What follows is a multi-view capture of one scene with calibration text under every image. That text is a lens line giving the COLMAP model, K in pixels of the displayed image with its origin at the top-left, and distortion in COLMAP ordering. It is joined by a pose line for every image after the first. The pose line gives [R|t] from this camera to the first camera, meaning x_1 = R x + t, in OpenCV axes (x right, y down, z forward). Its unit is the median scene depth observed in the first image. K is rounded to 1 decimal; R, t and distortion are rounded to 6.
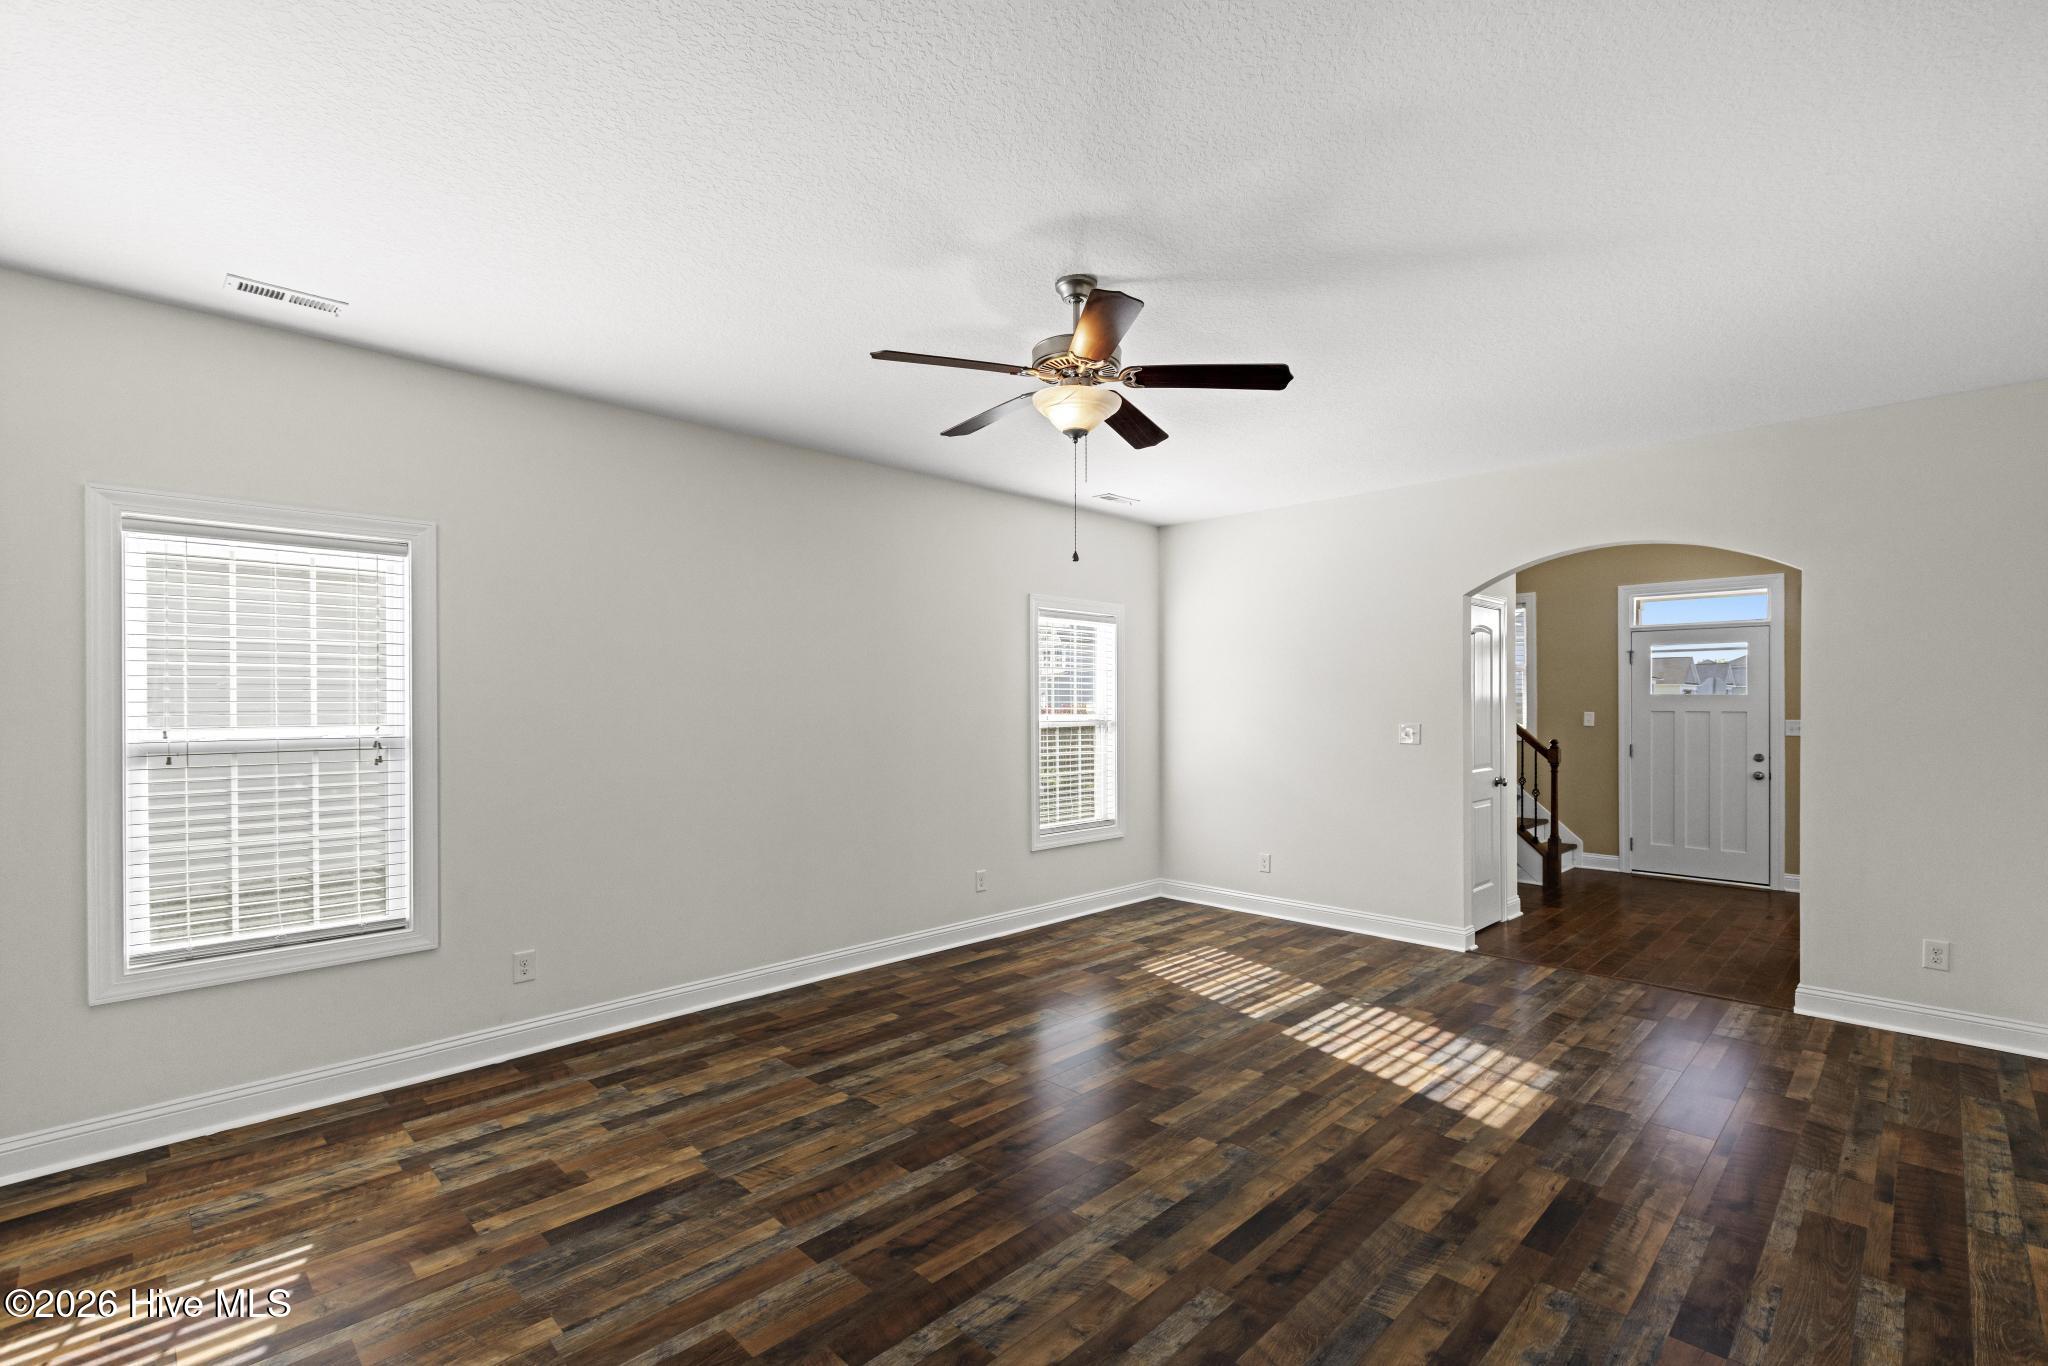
lens RADIAL K [[920.4, 0, 1028.0], [0, 920.4, 696.3], [0, 0, 1]] dist [0.007441, -0.001018]
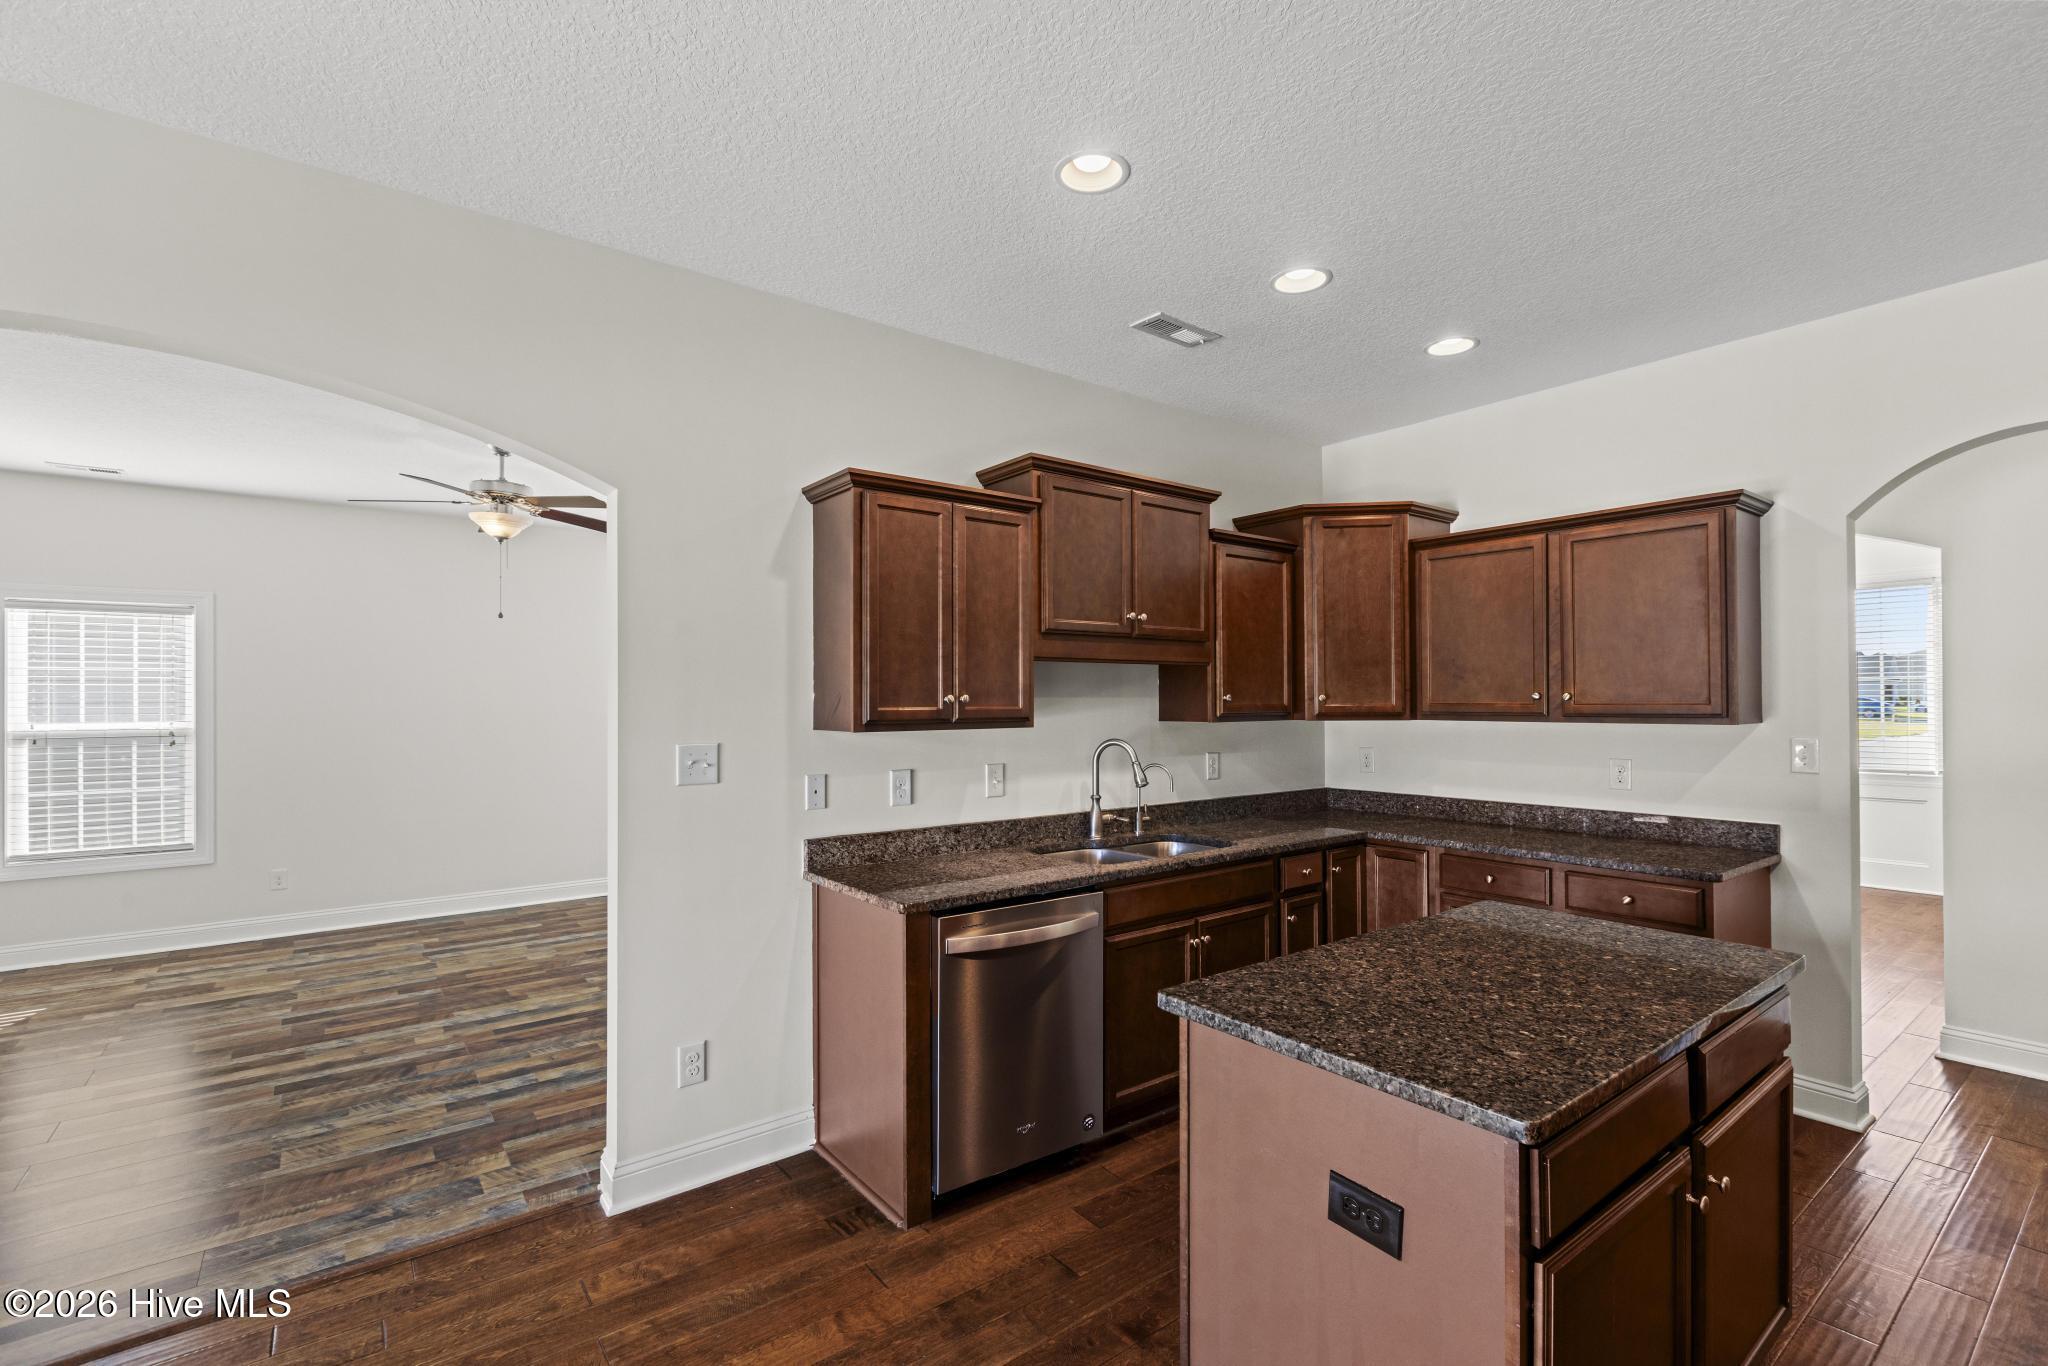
lens RADIAL K [[920.4, 0, 1033.5], [0, 920.4, 695.6], [0, 0, 1]] dist [0.007441, -0.001018]
pose [[0.991276, -0.002496, -0.131778, 1.112396], [0.002638, 0.999996, 0.000903, -0.012285], [0.131775, -0.001243, 0.991279, -0.439958]]
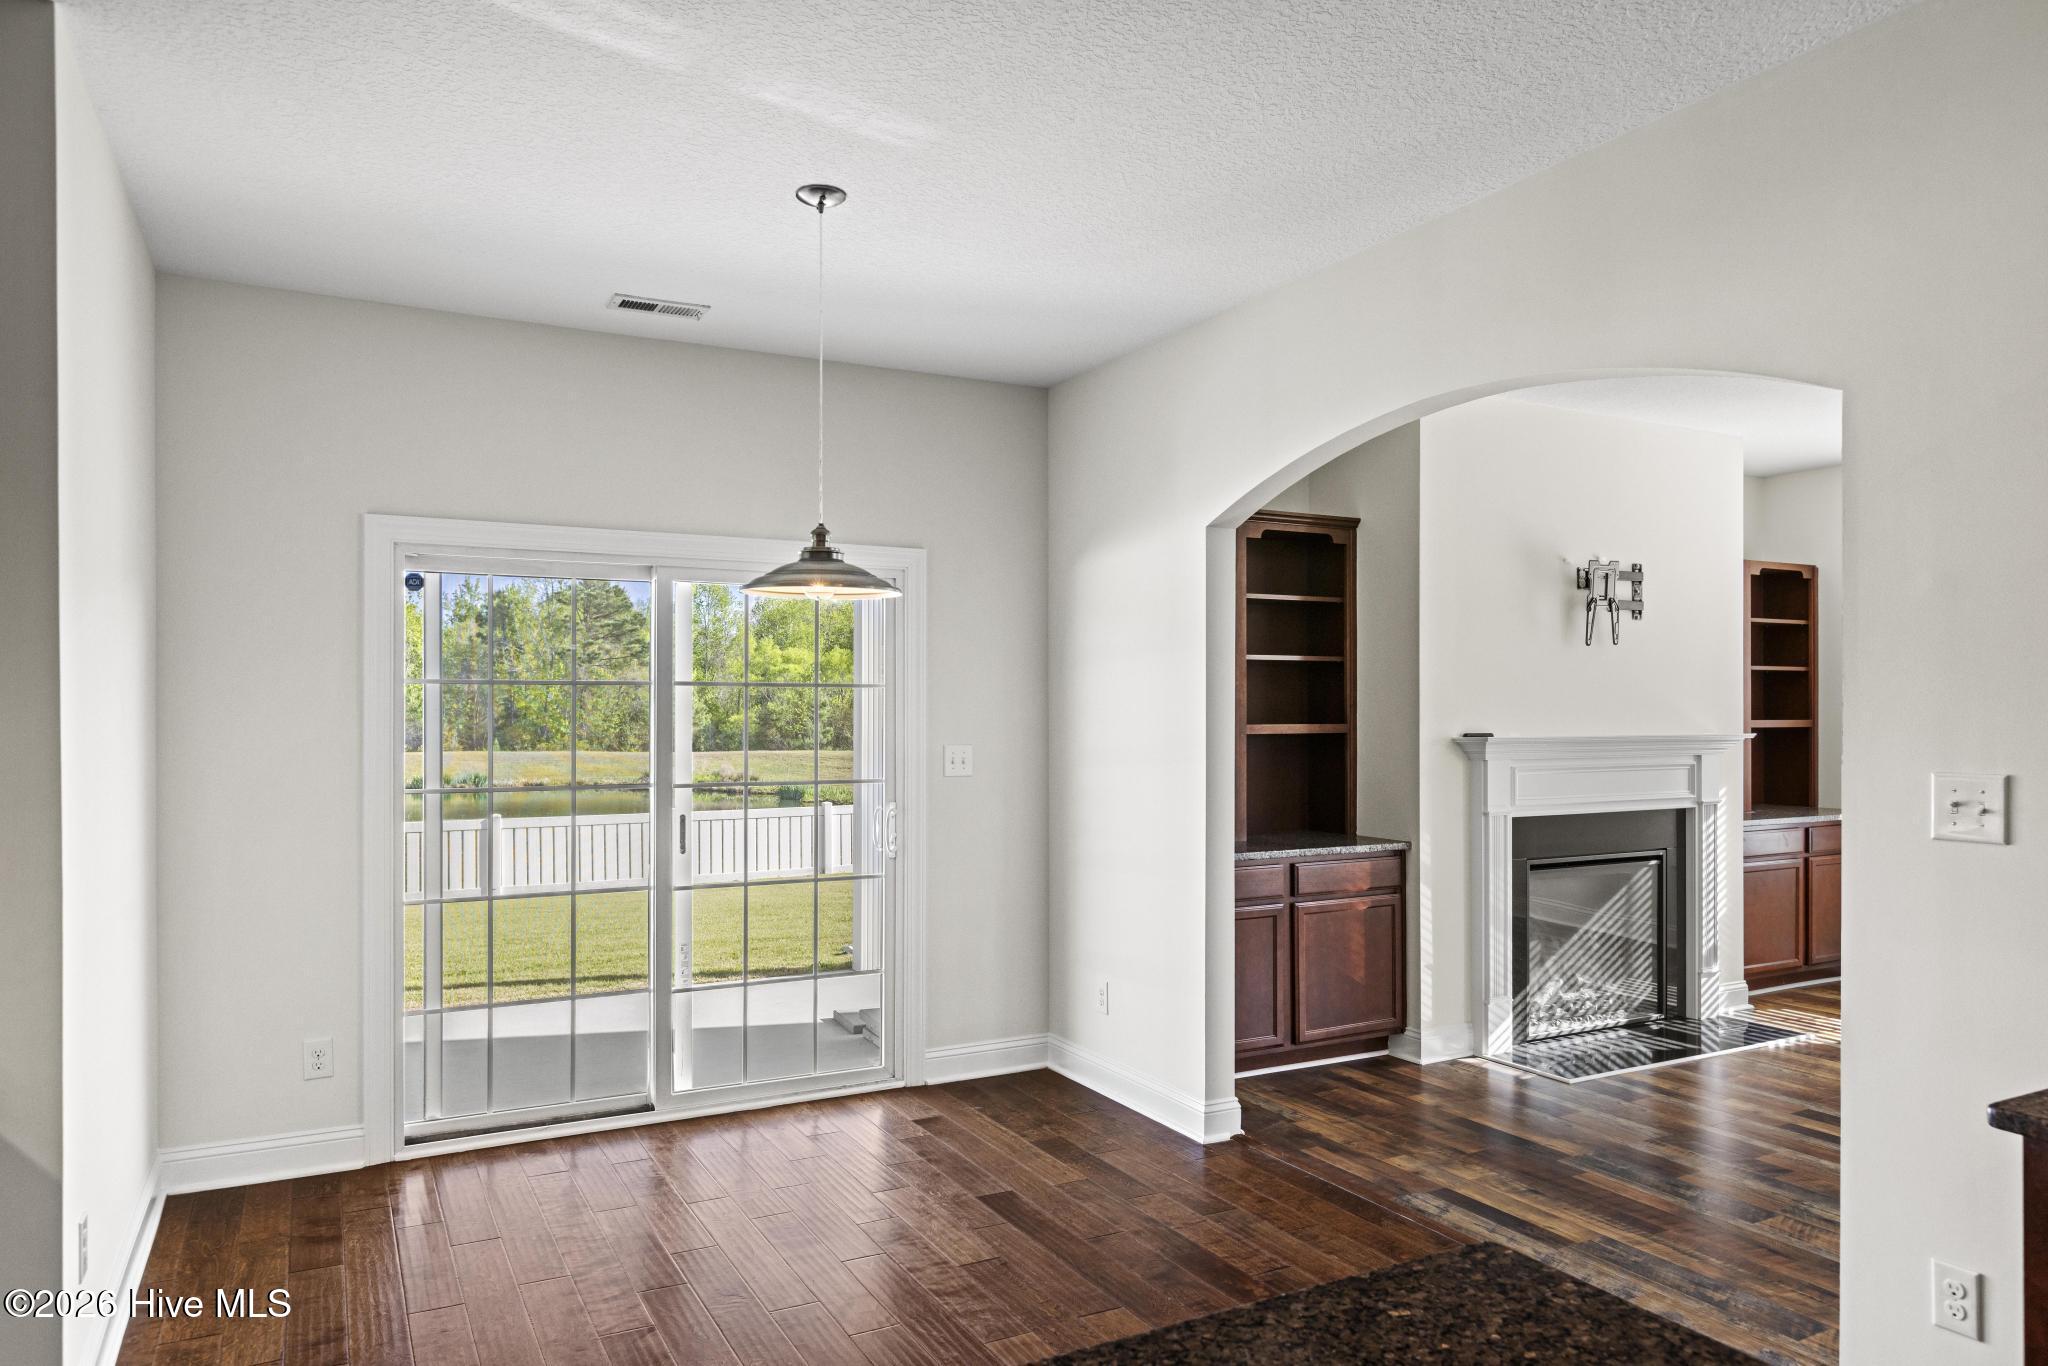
lens RADIAL K [[1346.5, 0, 1020.1], [0, 1346.5, 679.3], [0, 0, 1]] dist [-0.017880, 0.000144]
pose [[-0.295560, -0.014994, -0.955206, 1.593399], [0.004654, 0.999842, -0.017134, -0.009558], [0.955313, -0.009510, -0.295444, 0.121524]]
